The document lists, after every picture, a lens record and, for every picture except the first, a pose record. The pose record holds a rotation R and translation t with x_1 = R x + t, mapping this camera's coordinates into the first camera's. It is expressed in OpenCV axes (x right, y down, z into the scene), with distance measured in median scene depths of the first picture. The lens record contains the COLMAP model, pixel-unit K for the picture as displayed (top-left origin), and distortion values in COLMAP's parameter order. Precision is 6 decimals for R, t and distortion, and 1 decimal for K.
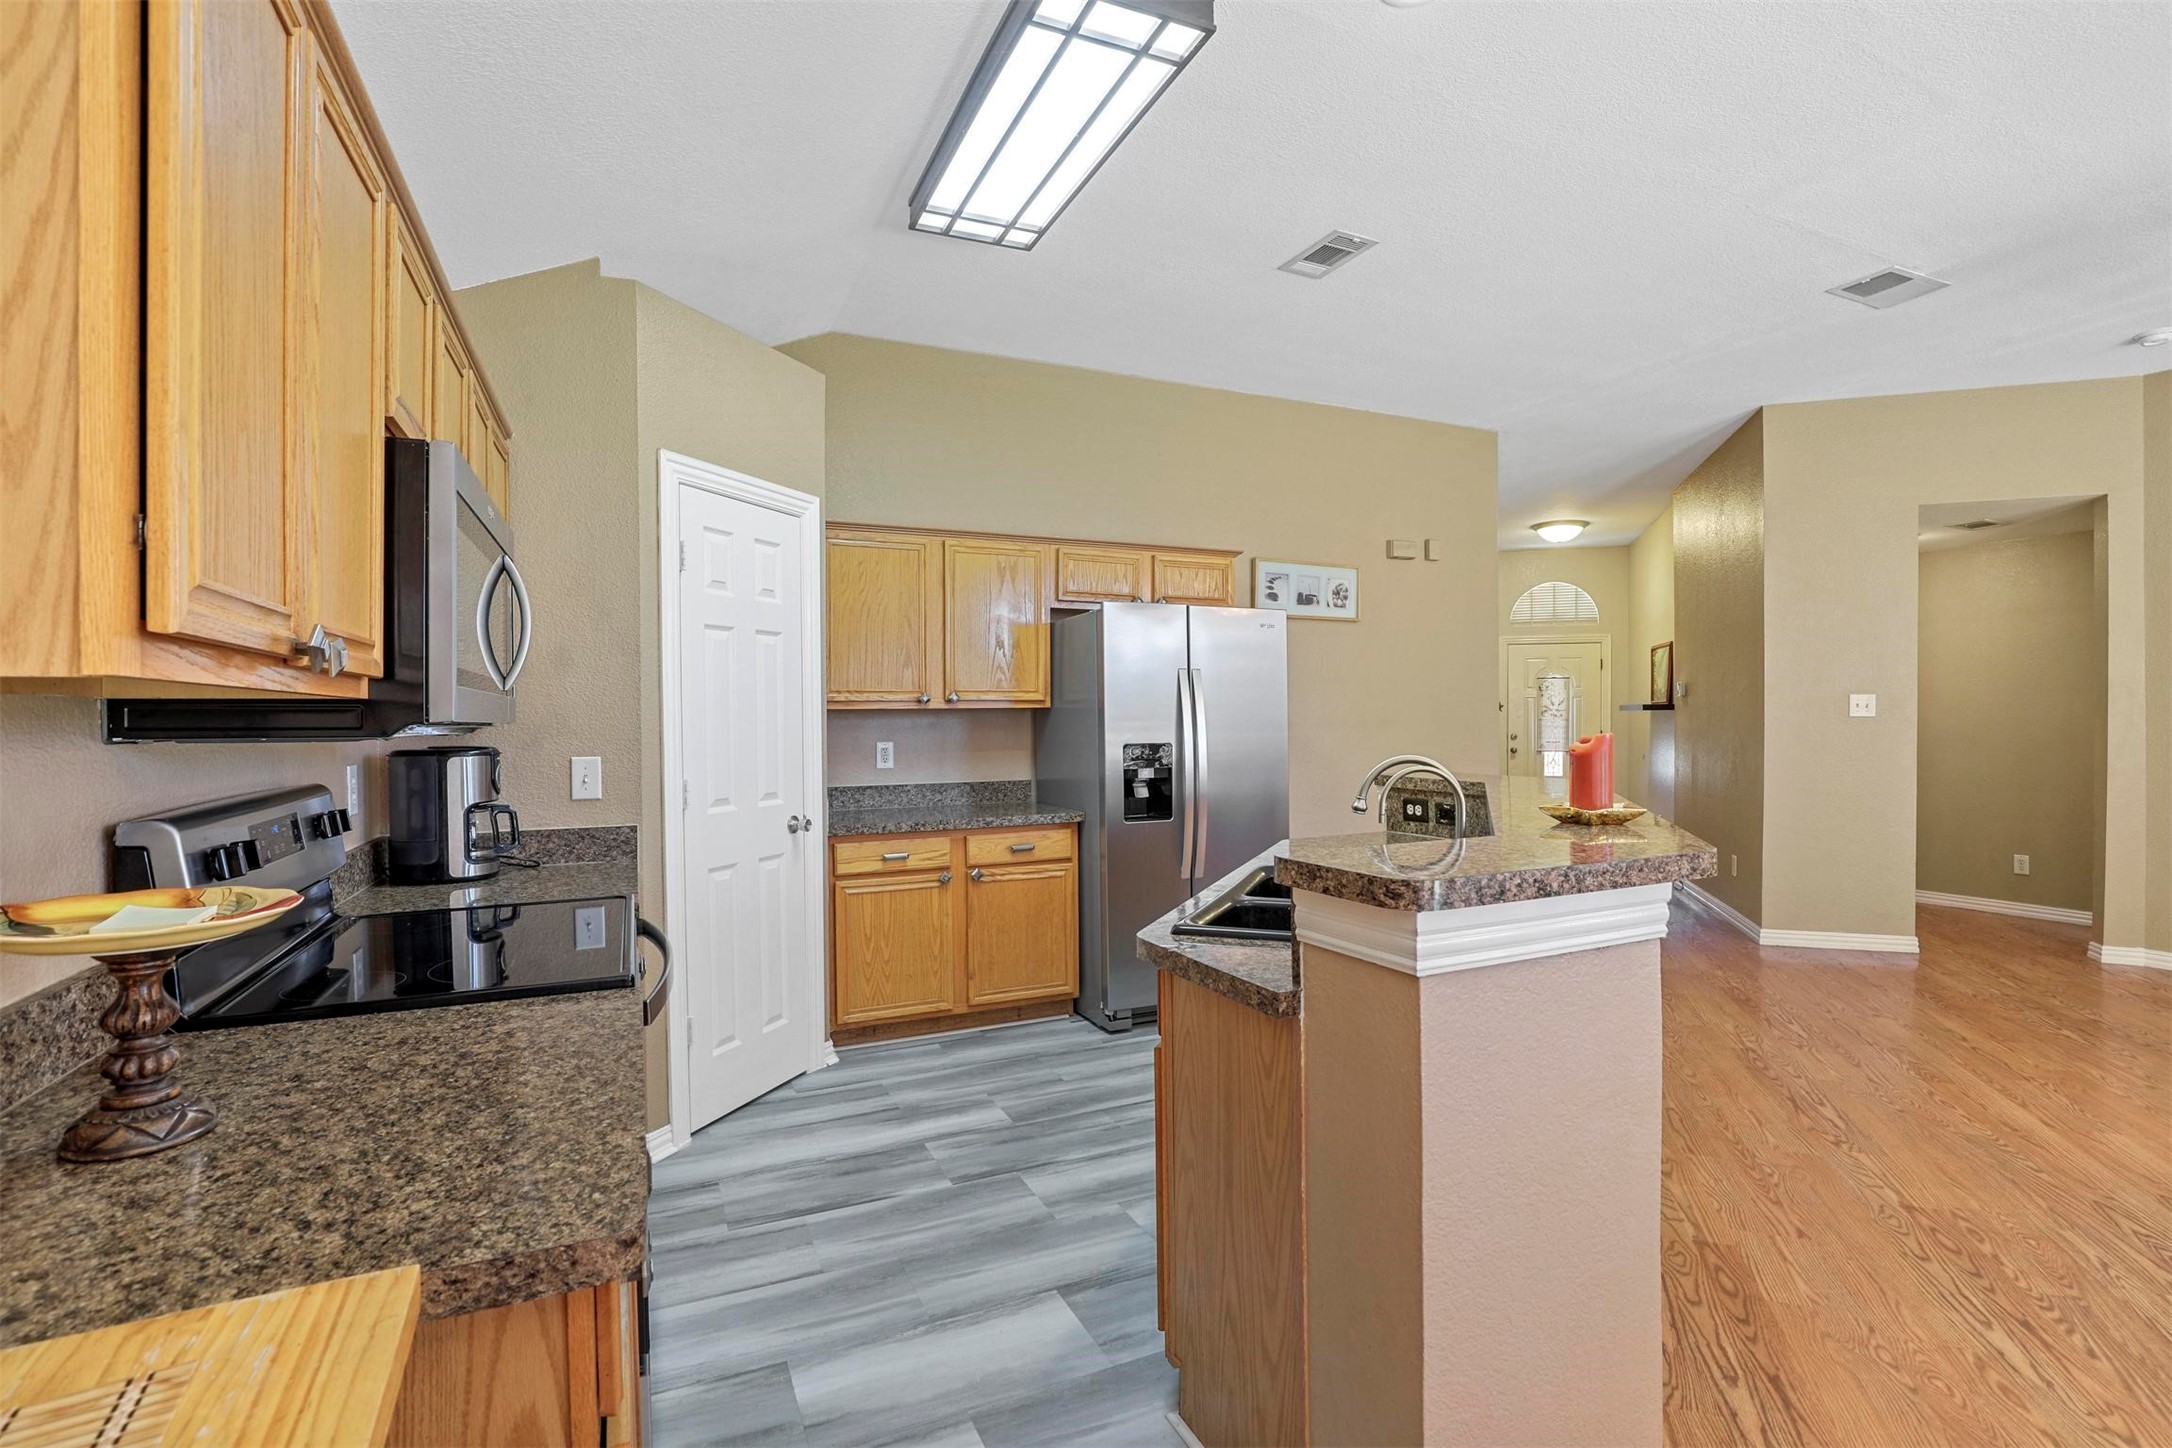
lens RADIAL K [[1003.1, 0, 1091.9], [0, 1003.1, 715.2], [0, 0, 1]] dist [-0.002992, -0.000396]
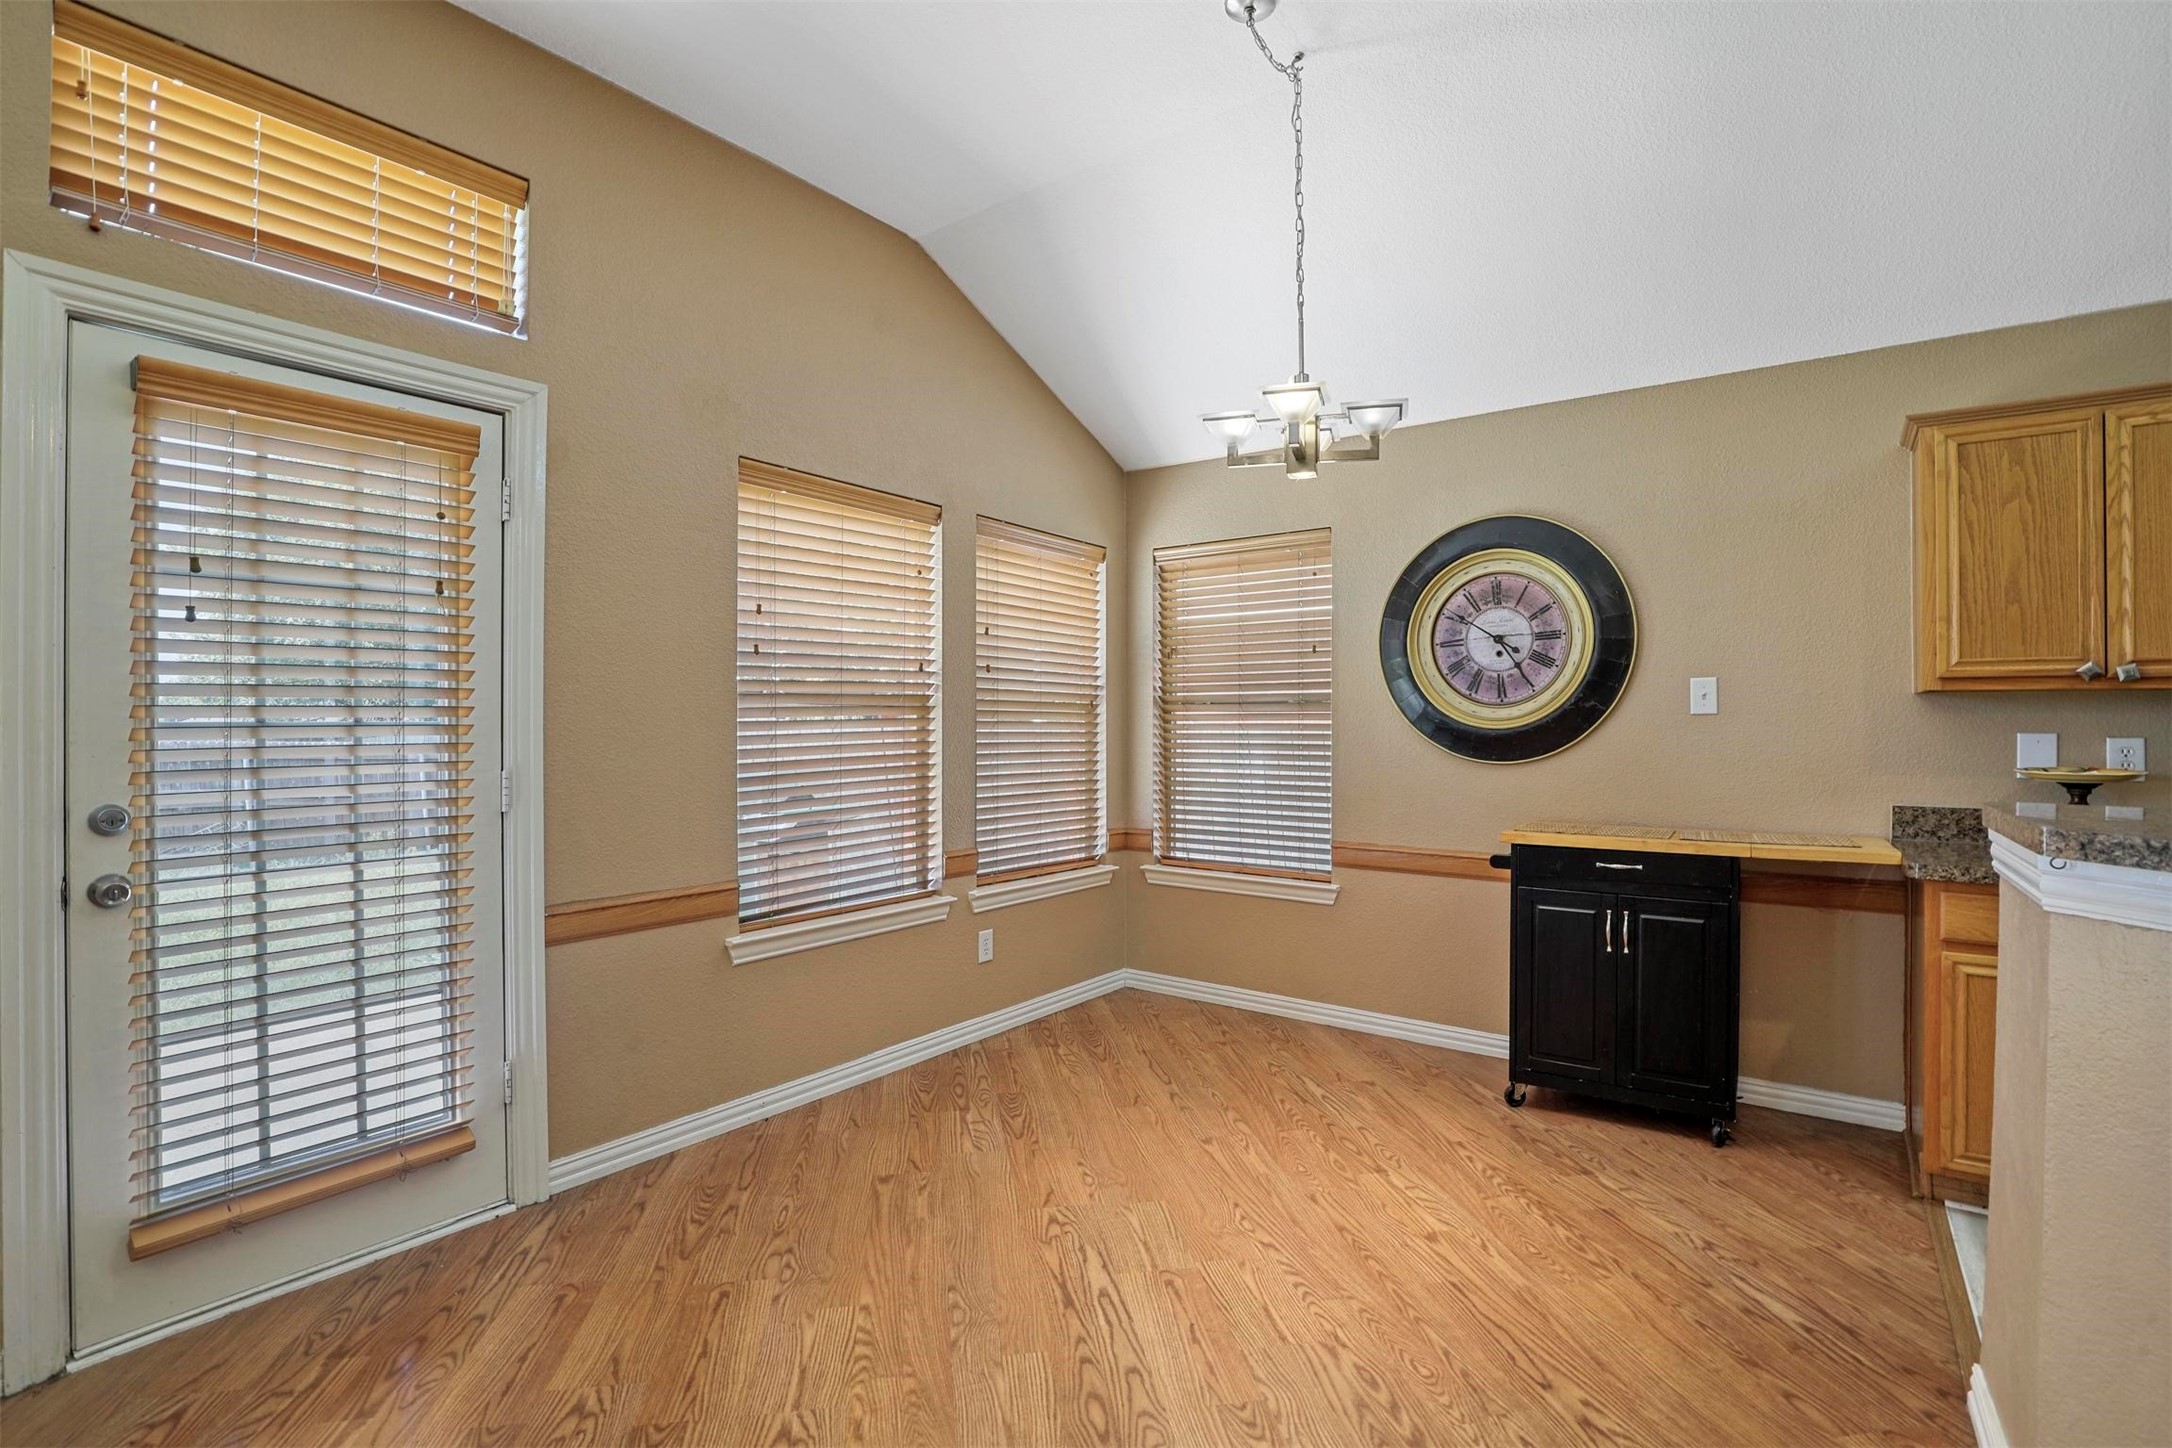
lens RADIAL K [[1003.1, 0, 1081.4], [0, 1003.1, 717.5], [0, 0, 1]] dist [-0.002992, -0.000396]
pose [[-0.880724, -0.001137, -0.473629, 1.171082], [-0.001720, 0.999998, 0.000798, 0.023699], [0.473627, 0.001518, -0.880724, 1.938930]]
